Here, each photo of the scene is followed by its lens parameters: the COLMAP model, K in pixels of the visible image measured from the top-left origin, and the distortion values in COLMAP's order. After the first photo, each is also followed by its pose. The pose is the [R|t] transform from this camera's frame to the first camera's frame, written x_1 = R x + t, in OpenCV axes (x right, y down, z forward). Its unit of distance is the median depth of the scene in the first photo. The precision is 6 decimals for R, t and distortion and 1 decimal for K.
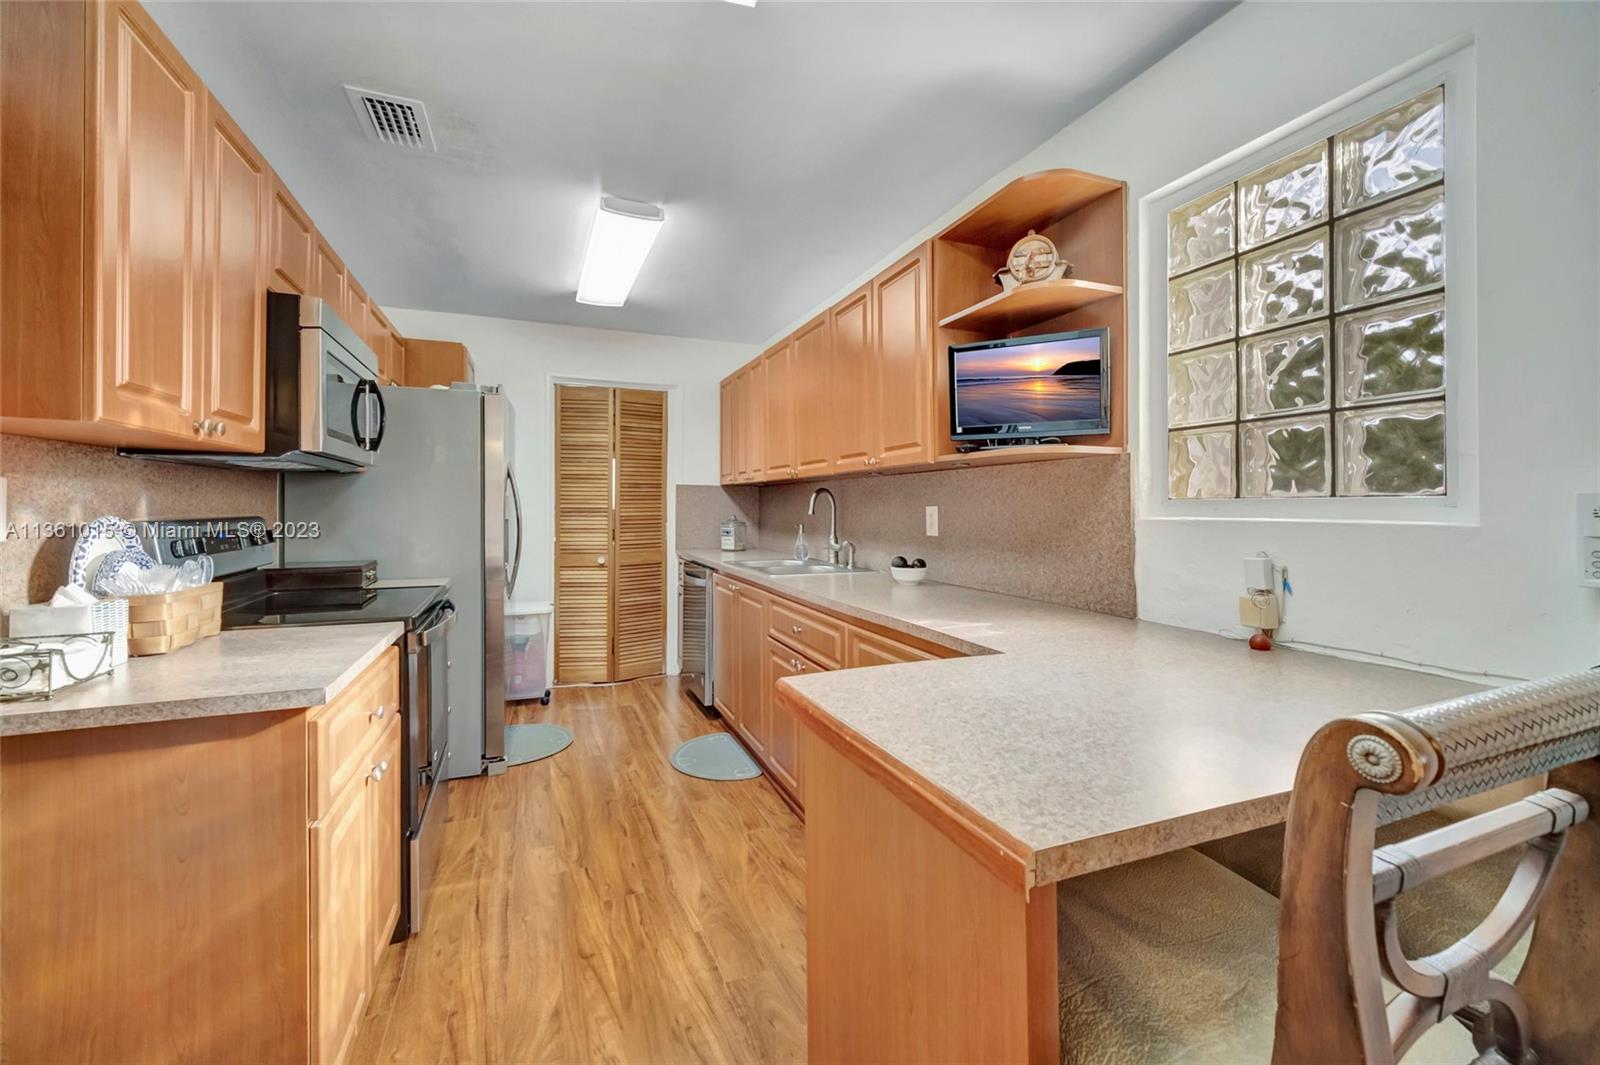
lens RADIAL K [[646.7, 0, 808.8], [0, 646.7, 504.1], [0, 0, 1]] dist [0.001863, -0.000660]
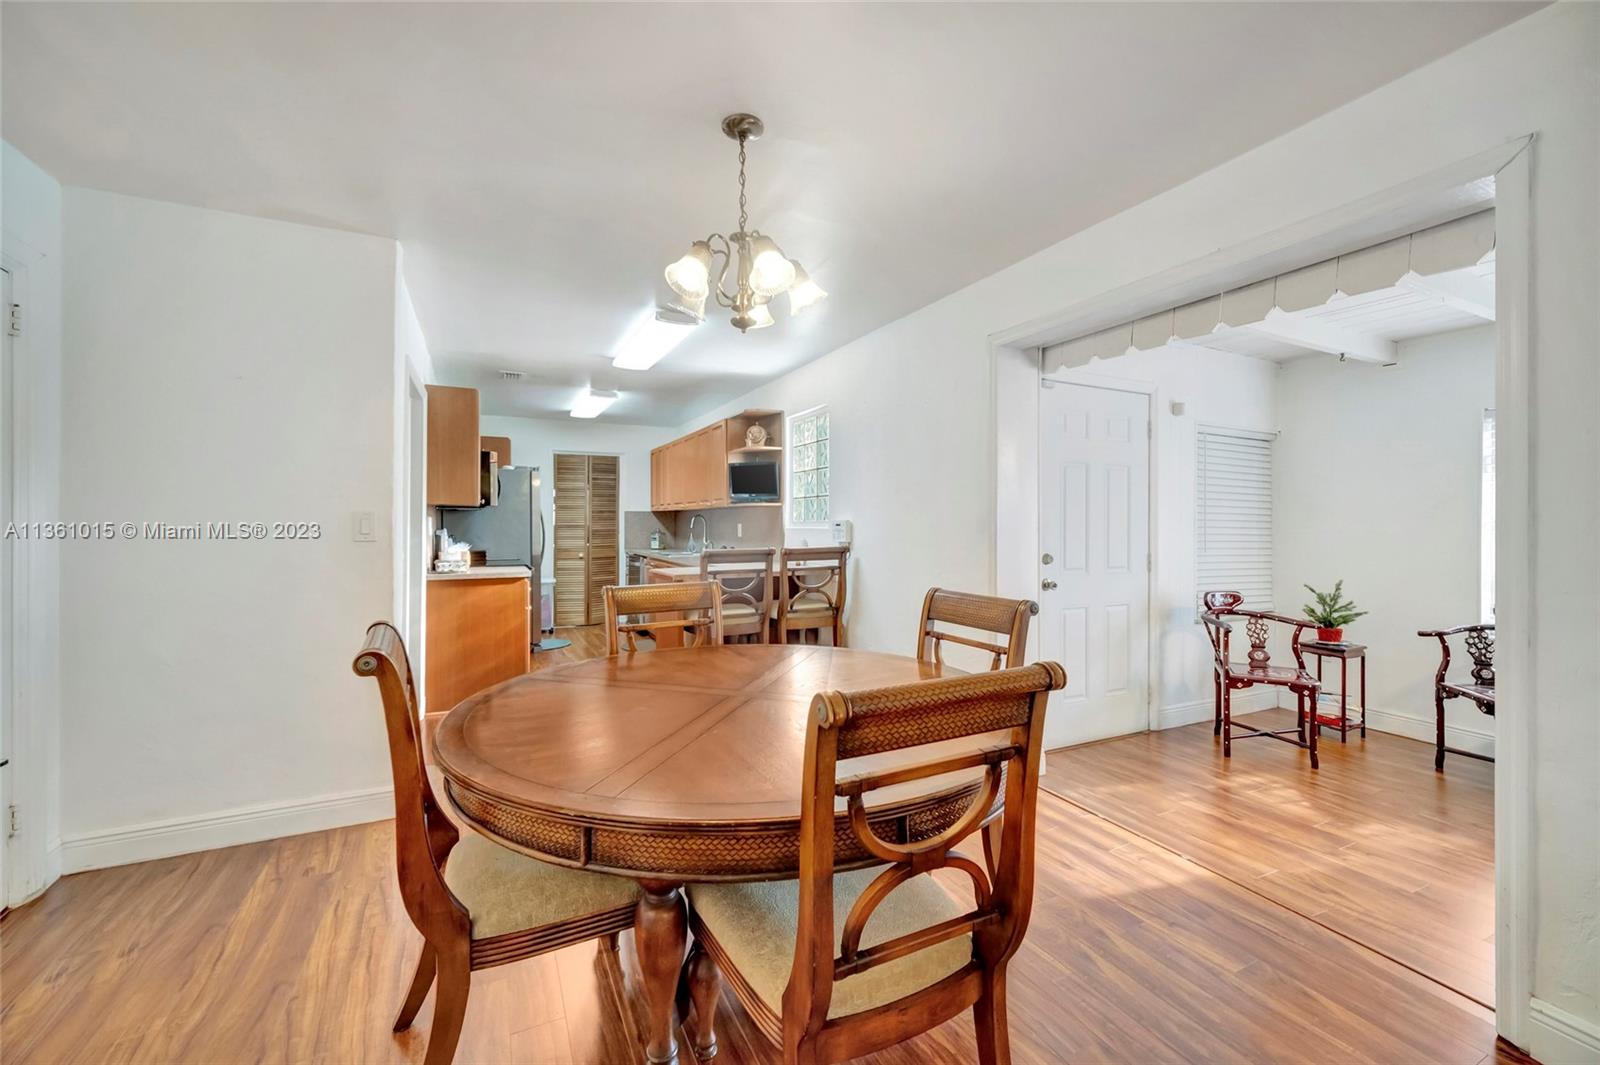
lens RADIAL K [[646.7, 0, 809.1], [0, 646.7, 531.8], [0, 0, 1]] dist [0.001863, -0.000660]
pose [[0.997191, -0.001729, 0.074878, 0.159518], [0.000529, 0.999871, 0.016048, -0.002839], [-0.074896, -0.015963, 0.997064, -0.772606]]
